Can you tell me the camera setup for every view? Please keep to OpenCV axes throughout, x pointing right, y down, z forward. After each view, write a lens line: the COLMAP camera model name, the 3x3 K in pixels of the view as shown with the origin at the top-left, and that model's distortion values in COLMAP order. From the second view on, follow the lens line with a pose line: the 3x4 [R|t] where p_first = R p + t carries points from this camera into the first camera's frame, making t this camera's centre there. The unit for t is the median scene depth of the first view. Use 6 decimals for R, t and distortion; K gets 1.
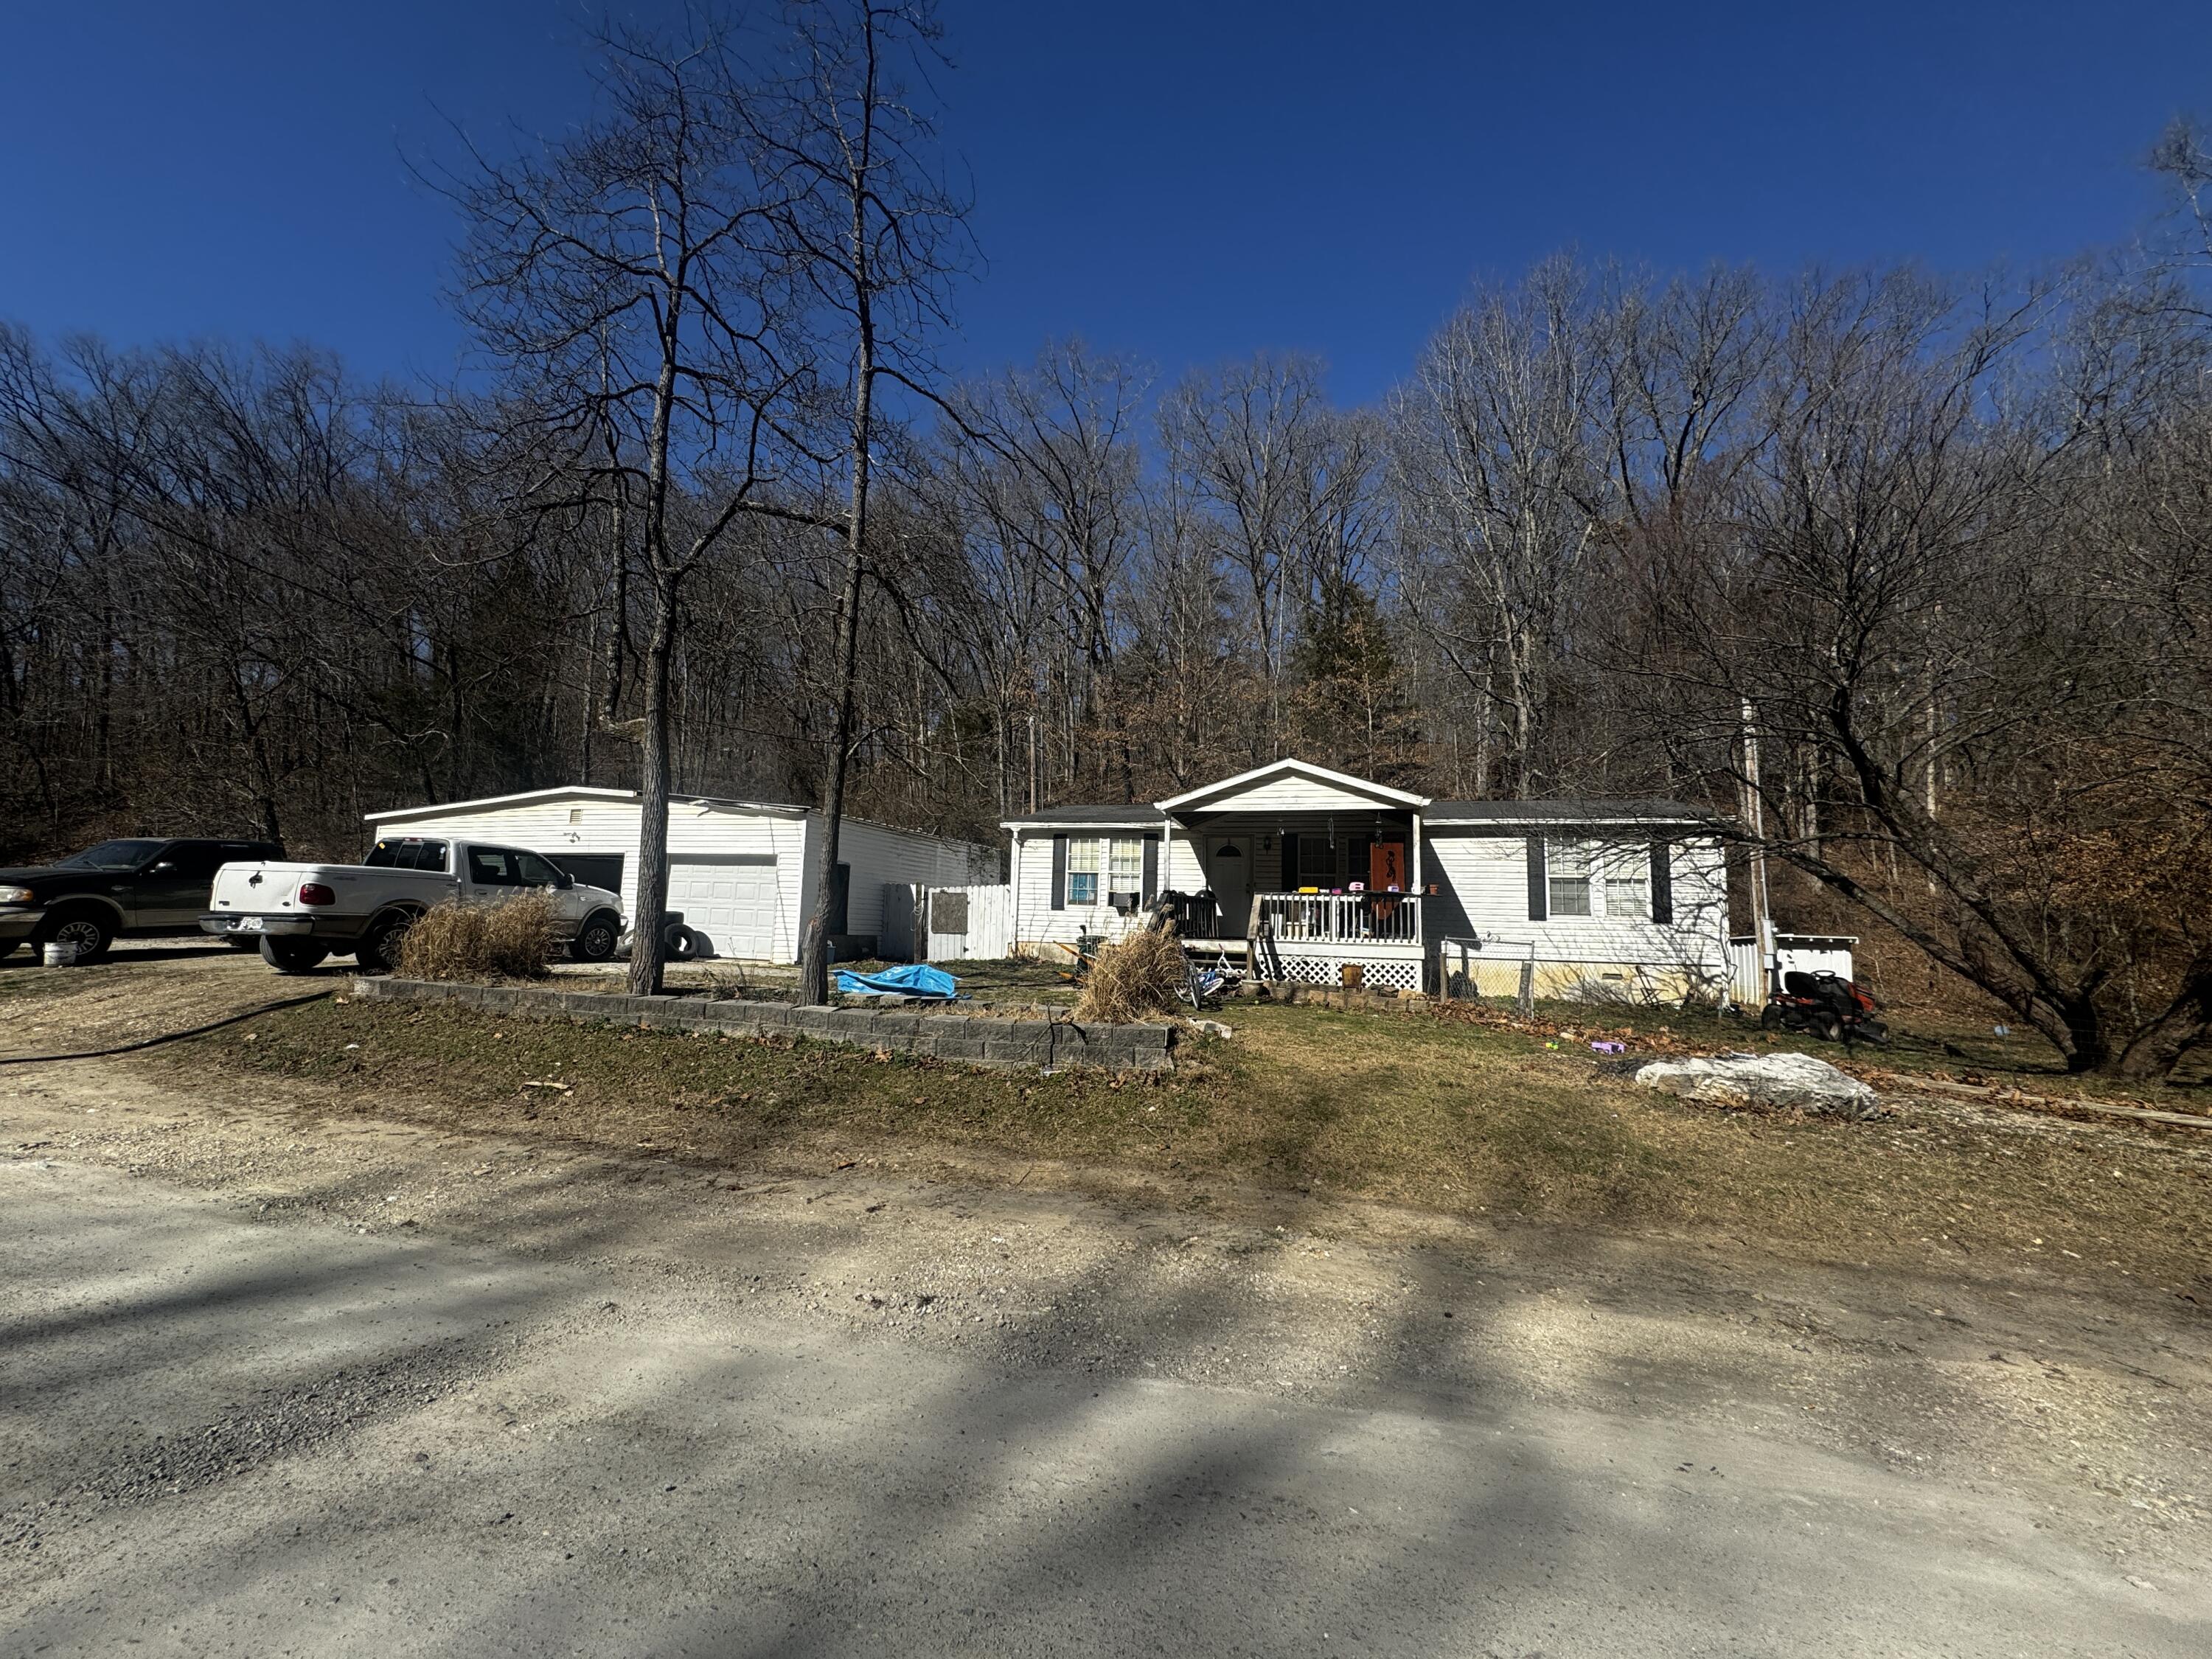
lens RADIAL K [[878.3, 0, 1112.2], [0, 878.3, 827.7], [0, 0, 1]] dist [-0.002072, 0.000404]
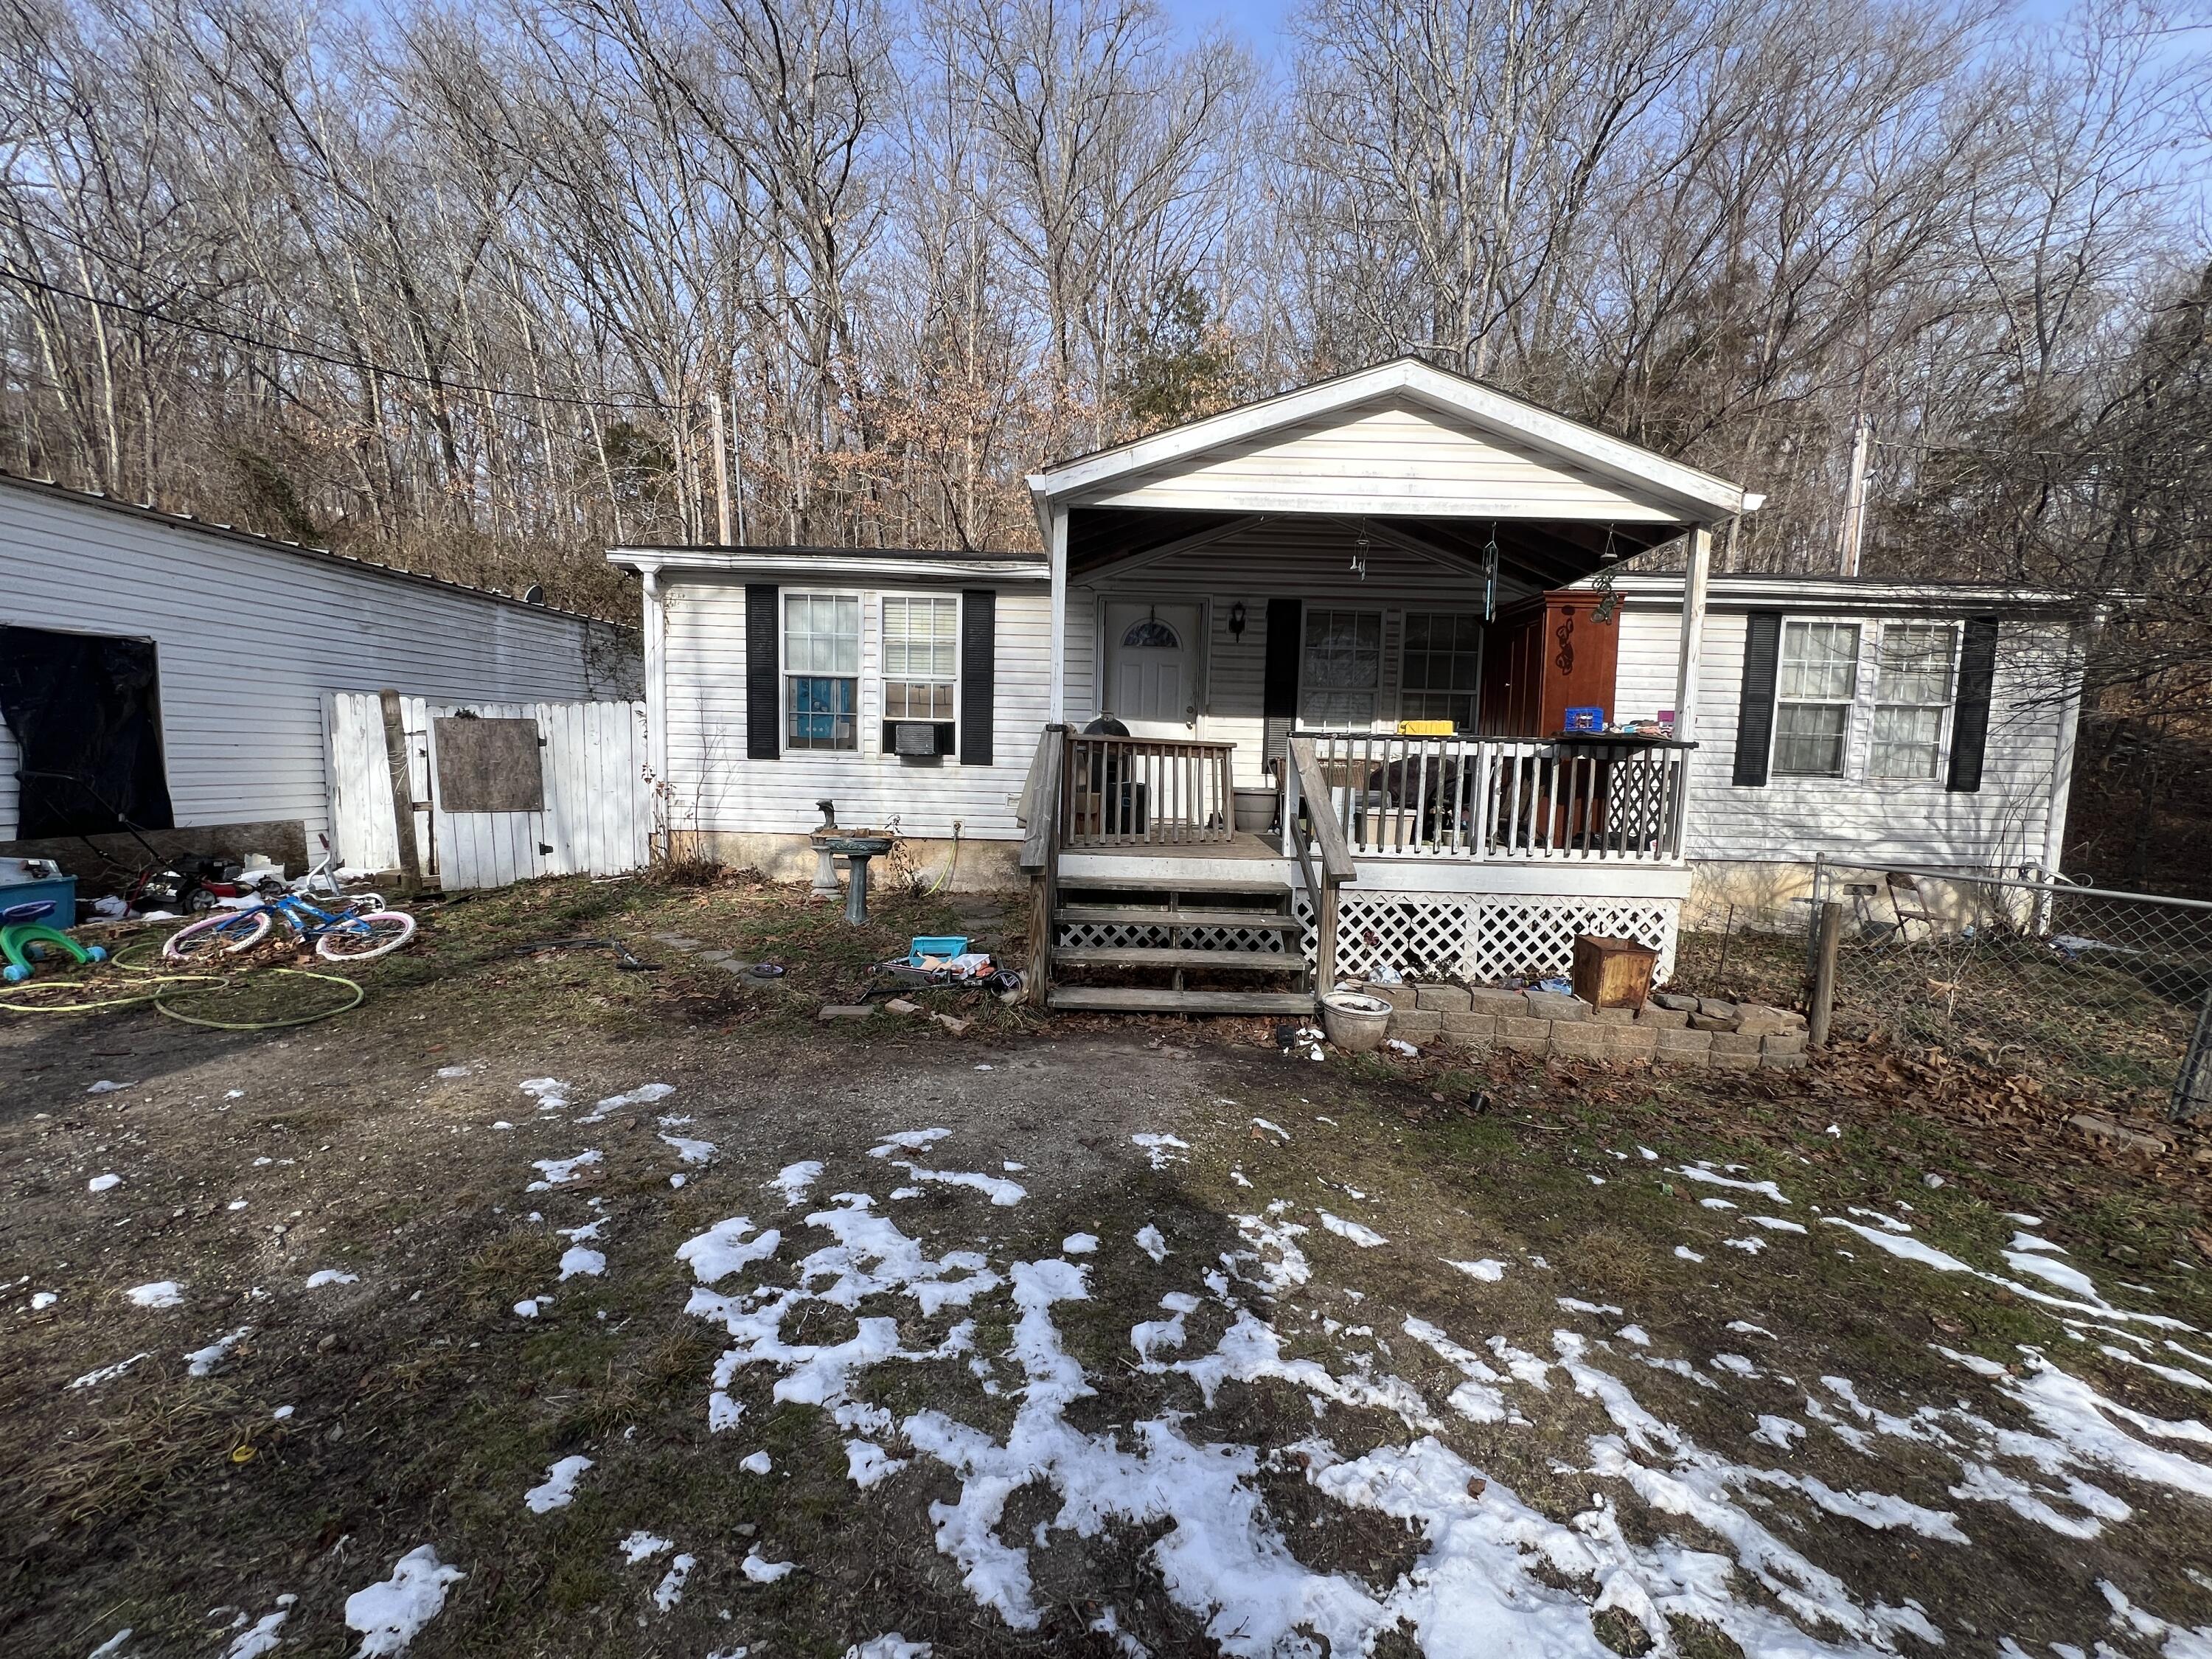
lens RADIAL K [[884.3, 0, 1096.6], [0, 884.3, 830.9], [0, 0, 1]] dist [-0.001665, 0.000193]
pose [[0.963306, -0.027413, 0.267000, -0.024076], [-0.029885, 0.977631, 0.208196, 0.036406], [-0.266735, -0.208535, 0.940939, 0.623792]]
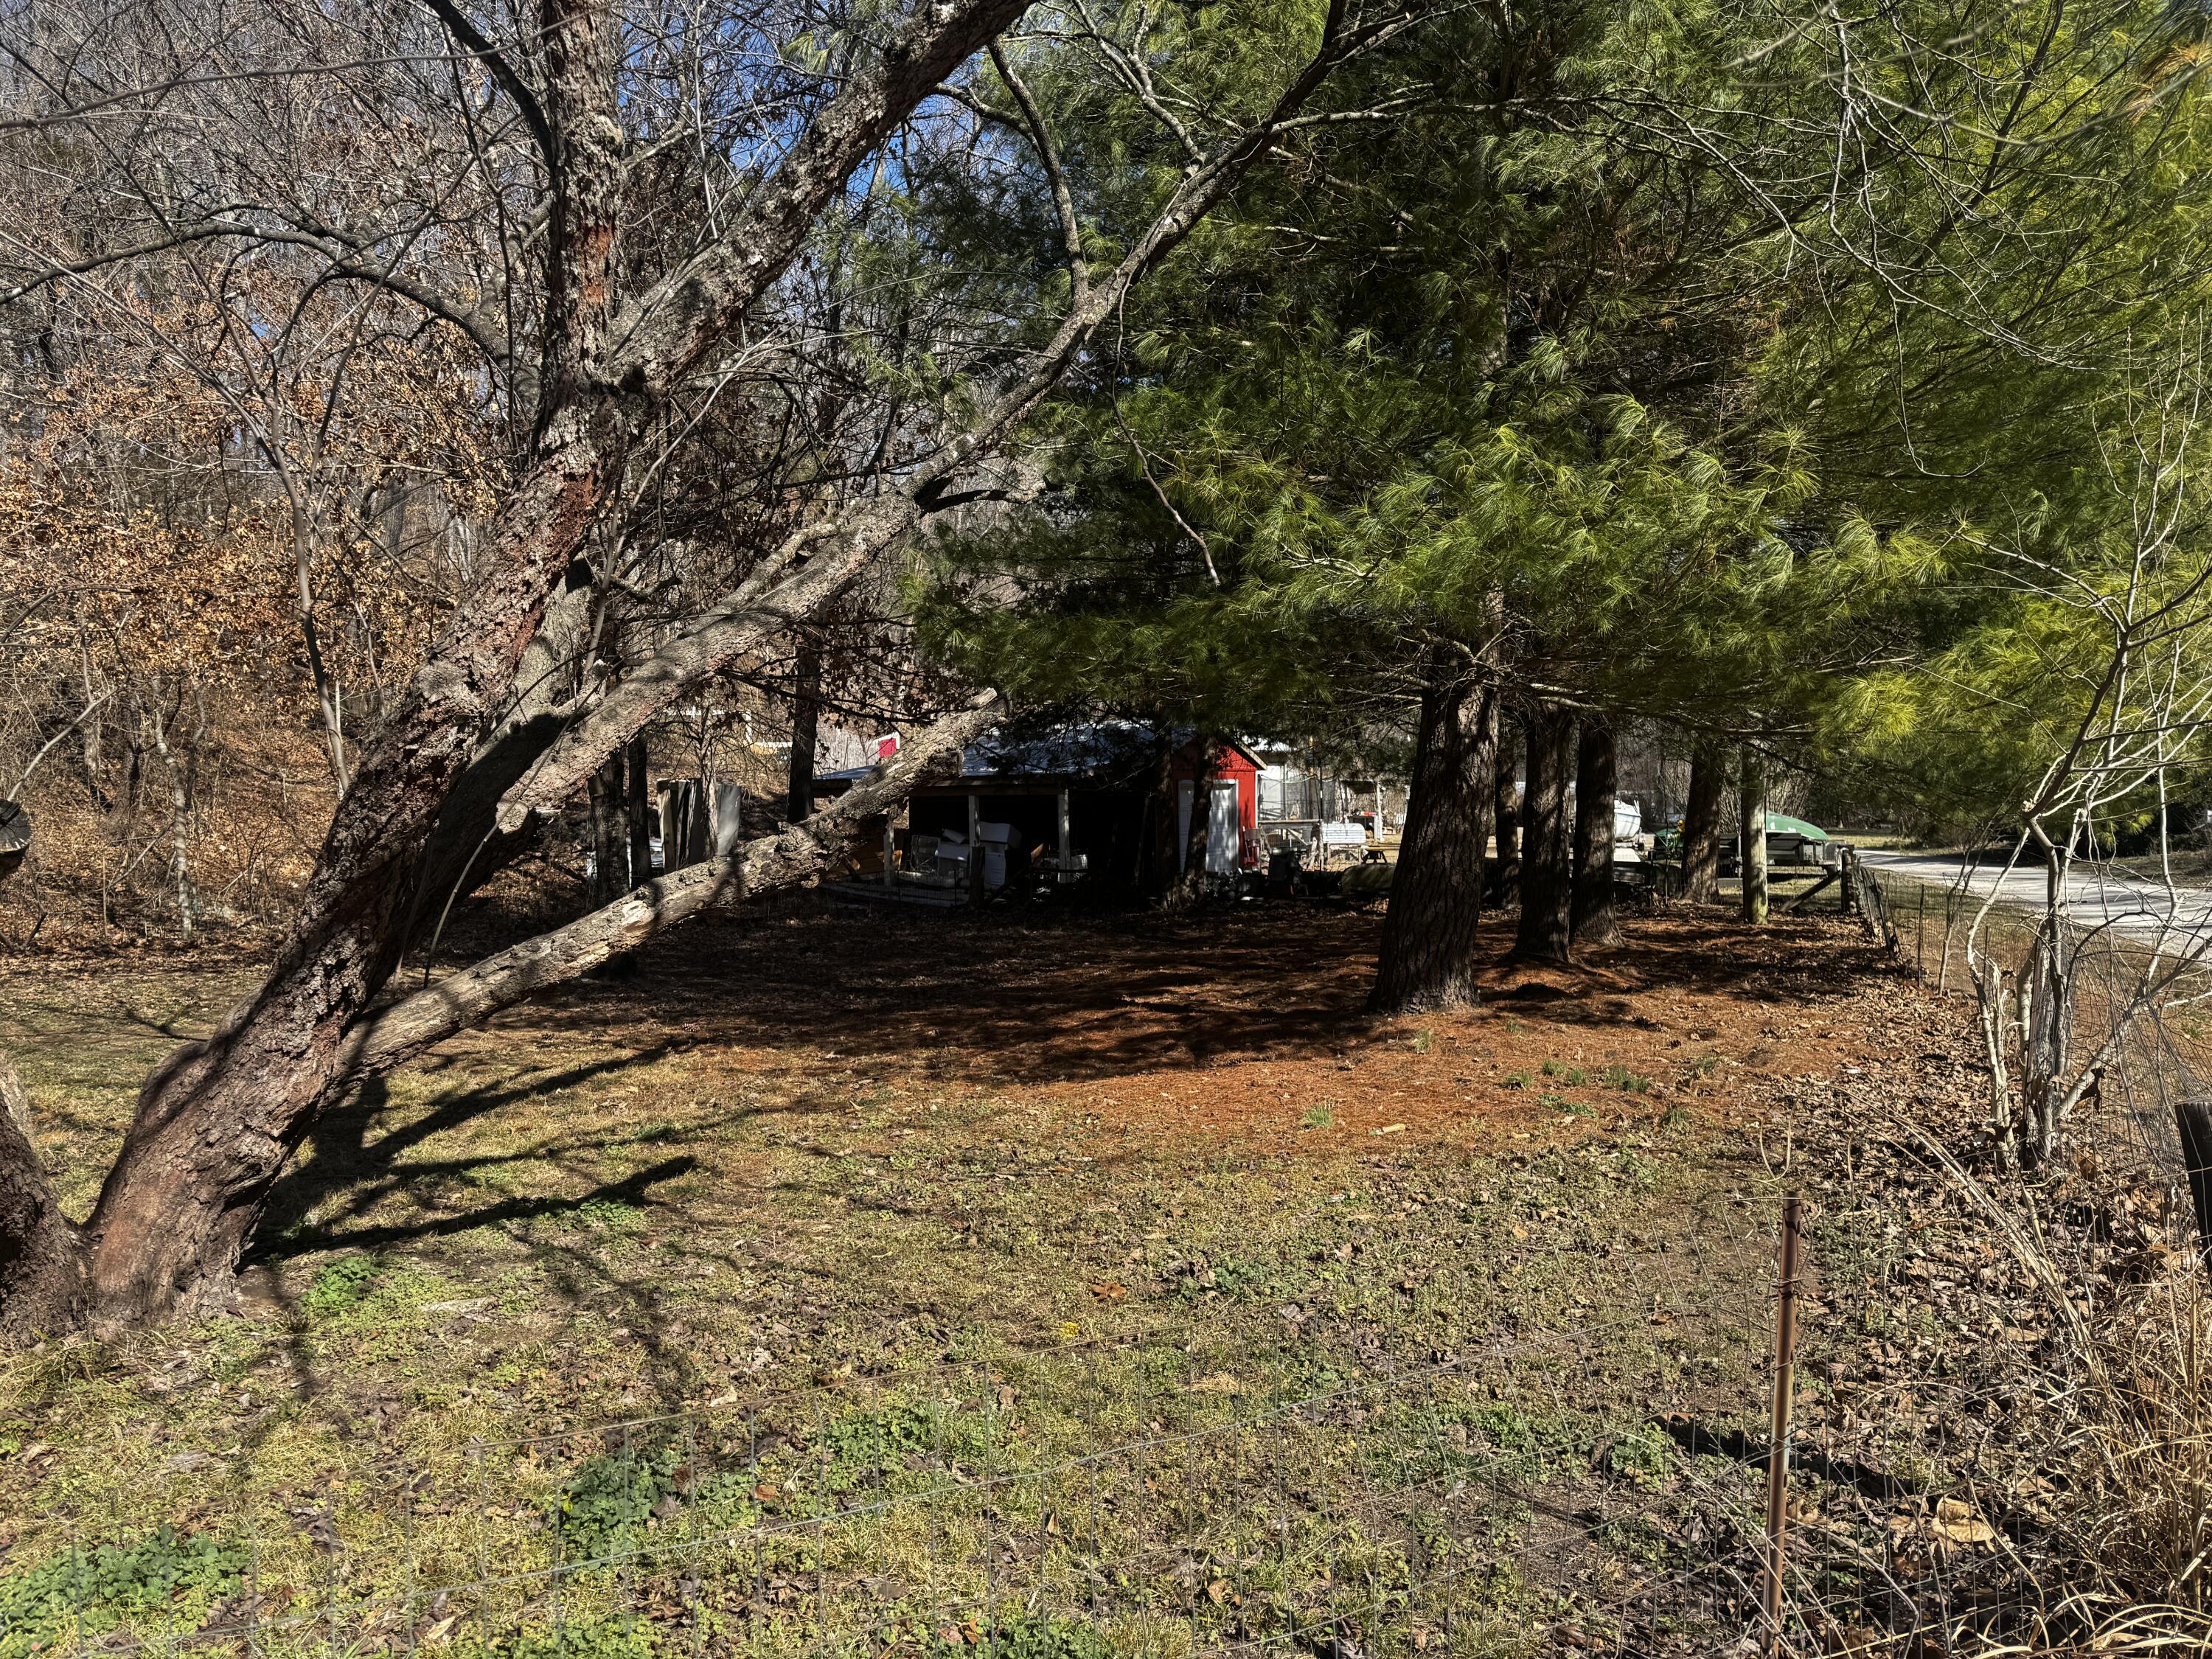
lens RADIAL K [[1536.3, 0, 1085.6], [0, 1536.3, 843.7], [0, 0, 1]] dist [0.080707, -0.087856]
pose [[0.194645, -0.068030, 0.978512, 0.496504], [-0.088386, 0.992317, 0.086572, 0.067174], [-0.976883, -0.103338, 0.187136, 0.418282]]
